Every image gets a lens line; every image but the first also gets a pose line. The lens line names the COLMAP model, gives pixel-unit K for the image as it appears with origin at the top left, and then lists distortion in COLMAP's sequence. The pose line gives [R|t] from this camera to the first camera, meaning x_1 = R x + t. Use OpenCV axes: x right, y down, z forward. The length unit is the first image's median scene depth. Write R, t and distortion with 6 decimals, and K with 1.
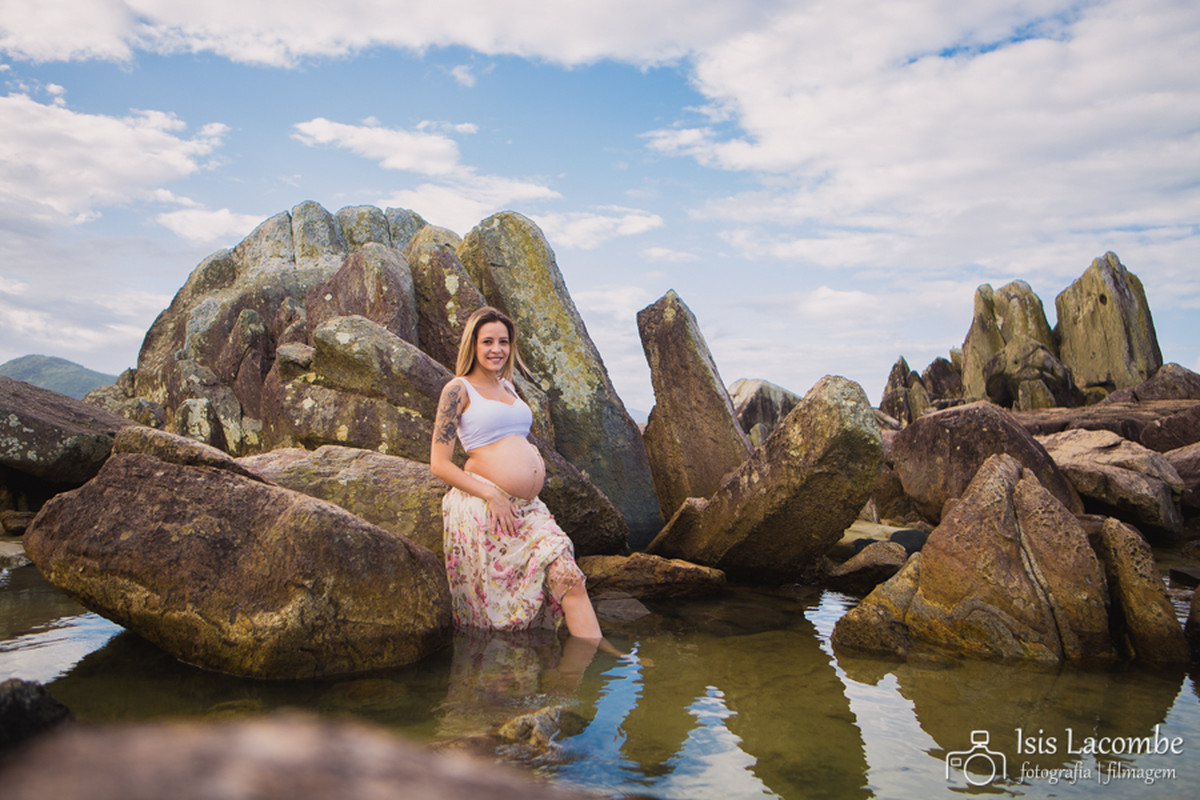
lens RADIAL K [[1036.7, 0, 602.2], [0, 1036.7, 399.1], [0, 0, 1]] dist [-0.096875, 0.125713]
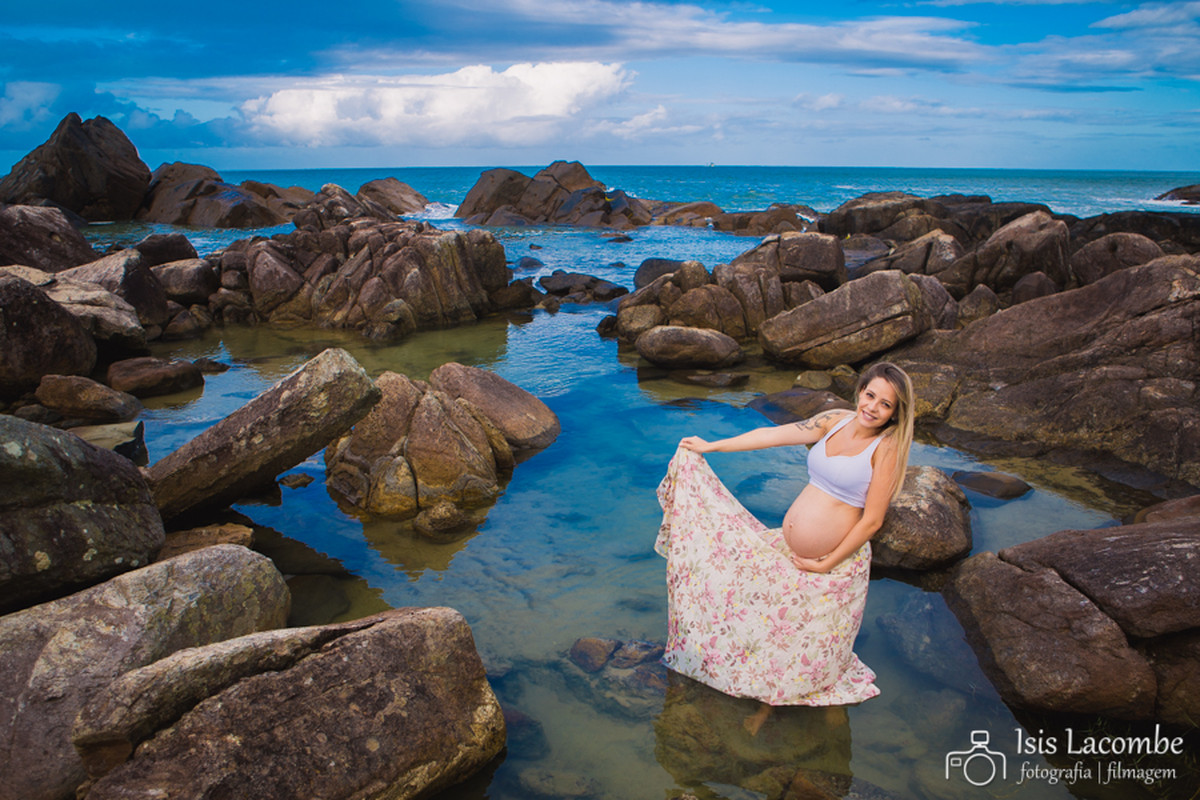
lens RADIAL K [[914.9, 0, 604.7], [0, 914.9, 405.7], [0, 0, 1]] dist [-0.108064, 0.076997]
pose [[0.189919, -0.295766, 0.936191, -0.543727], [-0.016833, 0.952424, 0.304309, -0.209451], [-0.981655, -0.073553, 0.175905, 0.318712]]
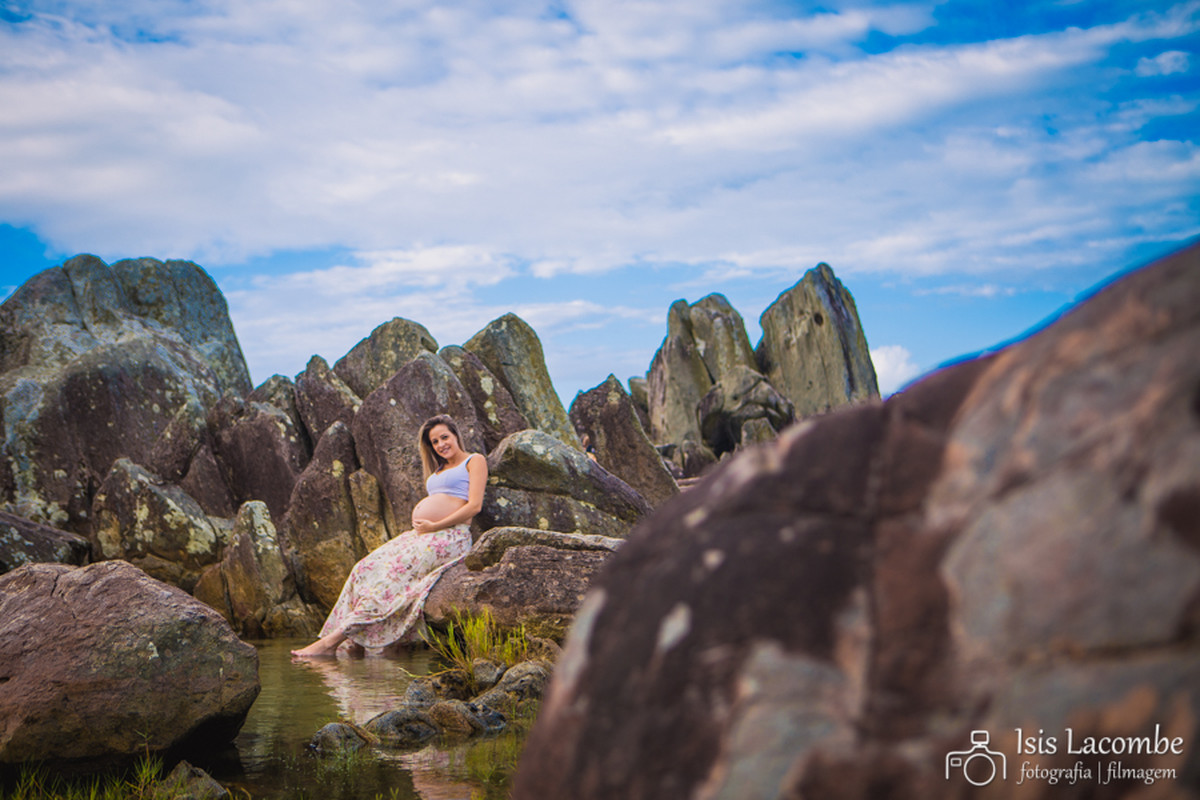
lens RADIAL K [[1609.8, 0, 601.8], [0, 1609.8, 395.9], [0, 0, 1]] dist [-0.007448, 0.043900]
pose [[0.926662, -0.029691, 0.374722, -0.648464], [0.039426, 0.999054, -0.018339, -0.060500], [-0.373823, 0.031768, 0.926956, -0.617550]]
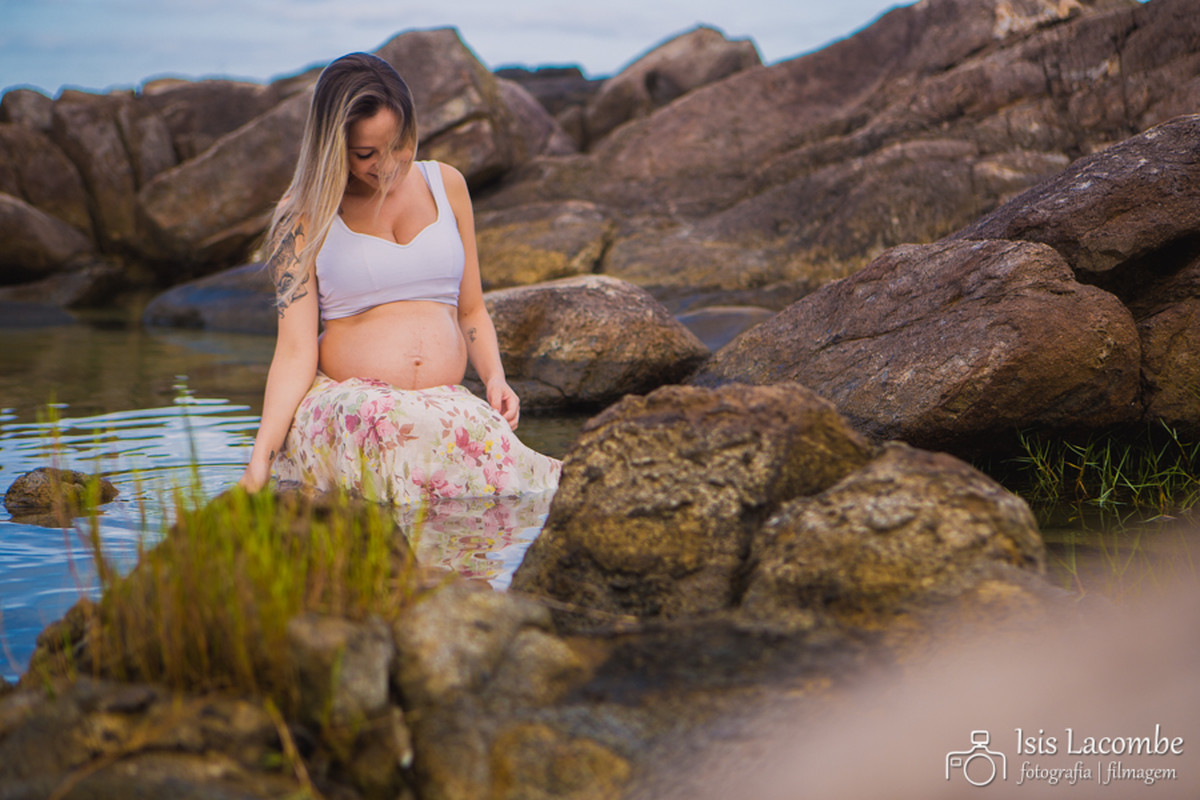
lens RADIAL K [[2235.9, 0, 600.0], [0, 2235.9, 400.0], [0, 0, 1]] dist [0.189289, 0.095356]
pose [[-0.224225, -0.156736, 0.961851, -0.652307], [-0.026132, 0.987594, 0.154839, 0.002990], [-0.974187, 0.009584, -0.225540, 0.383505]]
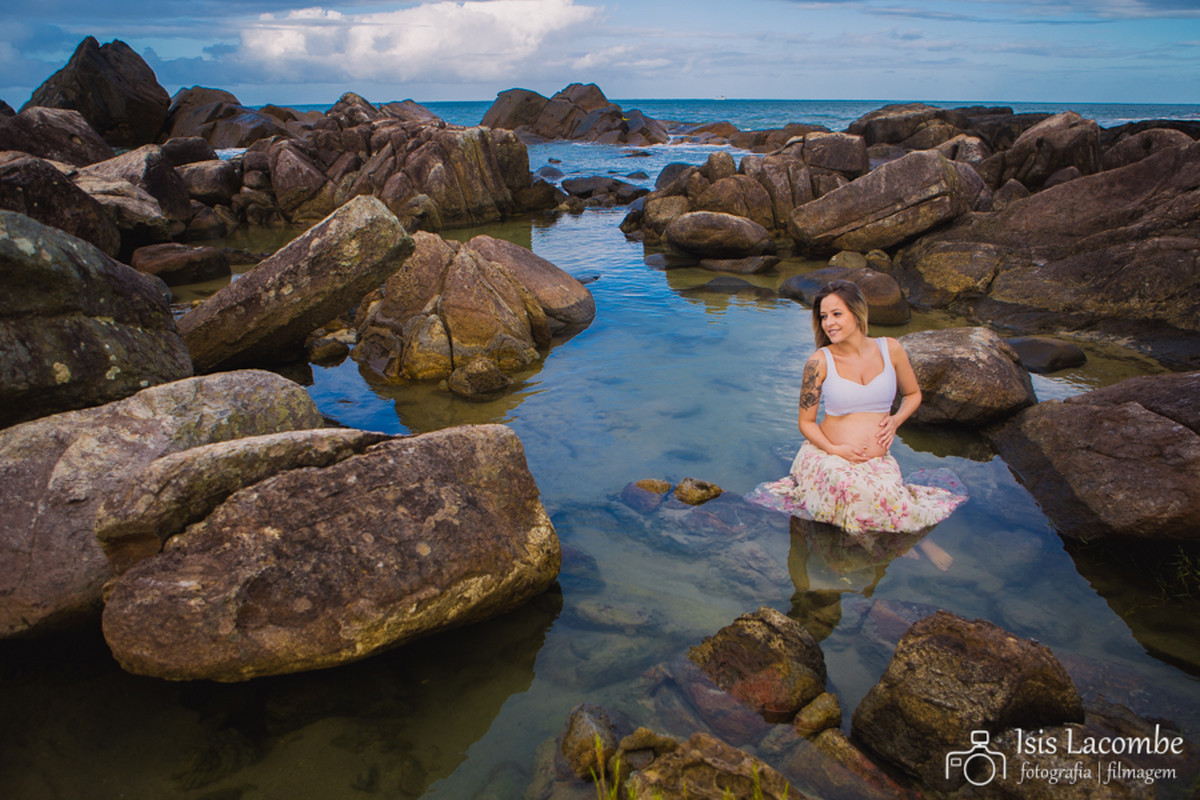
lens RADIAL K [[887.2, 0, 605.4], [0, 887.2, 403.7], [0, 0, 1]] dist [-0.110064, 0.081081]
pose [[0.201877, -0.365849, 0.908515, -0.520465], [-0.012506, 0.926576, 0.375901, -0.129403], [-0.979331, -0.087247, 0.182479, 0.348213]]
